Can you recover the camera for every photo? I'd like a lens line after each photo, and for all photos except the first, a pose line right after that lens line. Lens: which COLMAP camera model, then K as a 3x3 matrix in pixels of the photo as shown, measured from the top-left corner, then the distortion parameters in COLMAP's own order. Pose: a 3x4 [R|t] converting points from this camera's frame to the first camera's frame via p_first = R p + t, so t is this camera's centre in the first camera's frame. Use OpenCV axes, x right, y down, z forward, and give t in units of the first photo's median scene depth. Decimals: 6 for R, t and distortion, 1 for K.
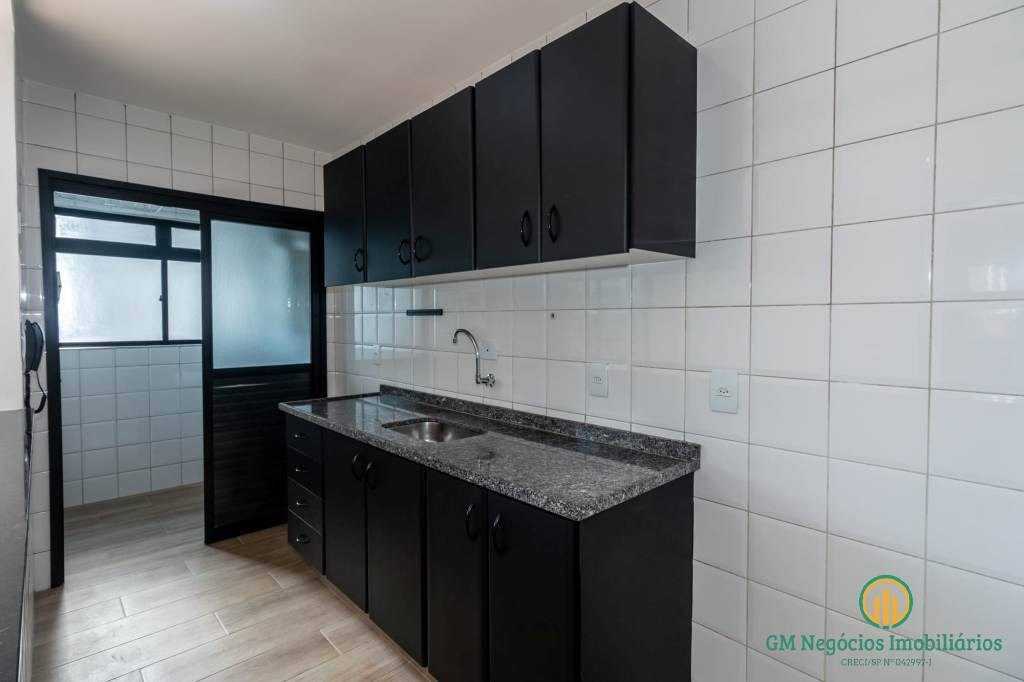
lens RADIAL K [[498.6, 0, 512.6], [0, 498.6, 334.7], [0, 0, 1]] dist [0.001841, 0.000153]
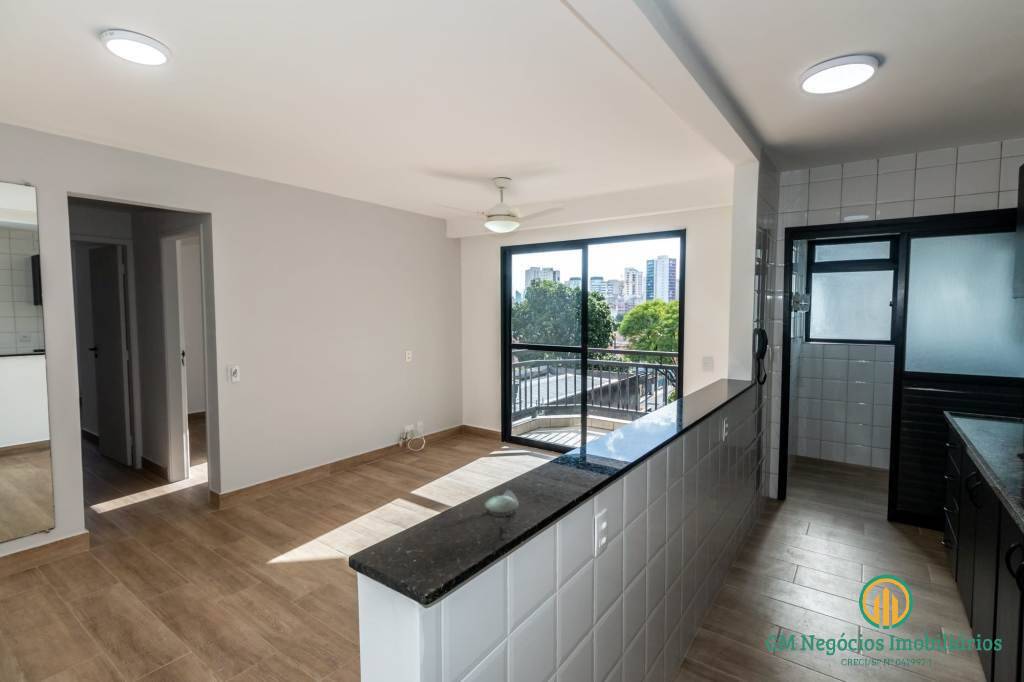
lens RADIAL K [[486.3, 0, 514.2], [0, 486.3, 335.0], [0, 0, 1]] dist [0.001254, -0.000259]
pose [[0.189593, 0.053257, -0.980417, 0.331040], [-0.030127, 0.998373, 0.048406, -0.042392], [0.981400, 0.020360, 0.190889, -0.086601]]
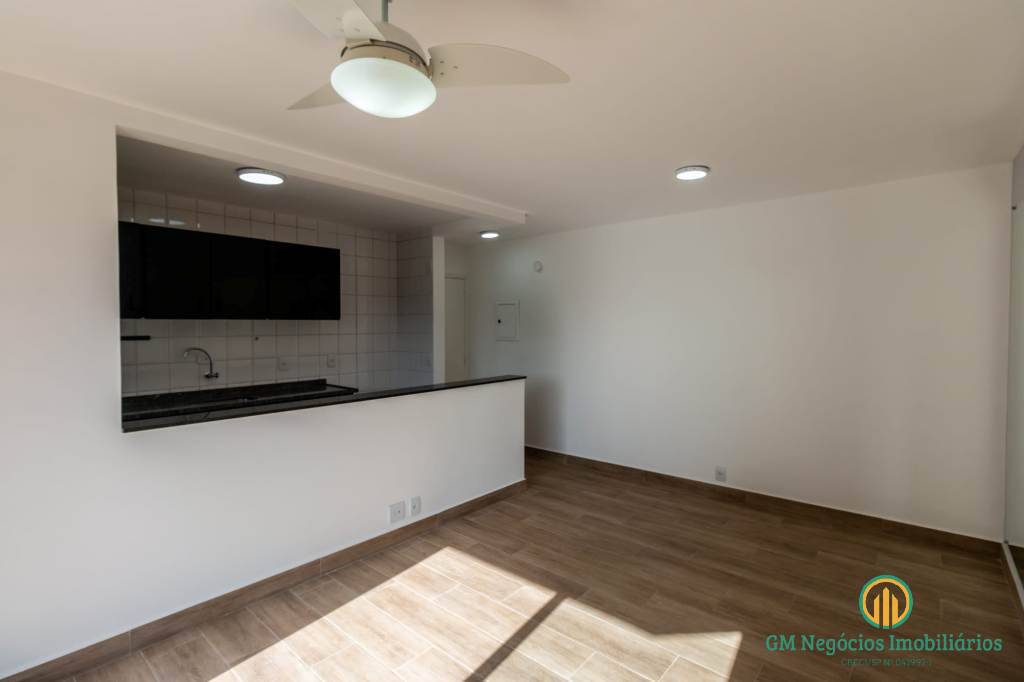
lens RADIAL K [[479.4, 0, 517.6], [0, 479.4, 335.2], [0, 0, 1]] dist [0.001705, 0.000090]
pose [[-0.104061, -0.023097, 0.994303, -1.512955], [0.031734, 0.999144, 0.026531, -0.051267], [-0.994065, 0.034314, -0.103239, 0.057660]]
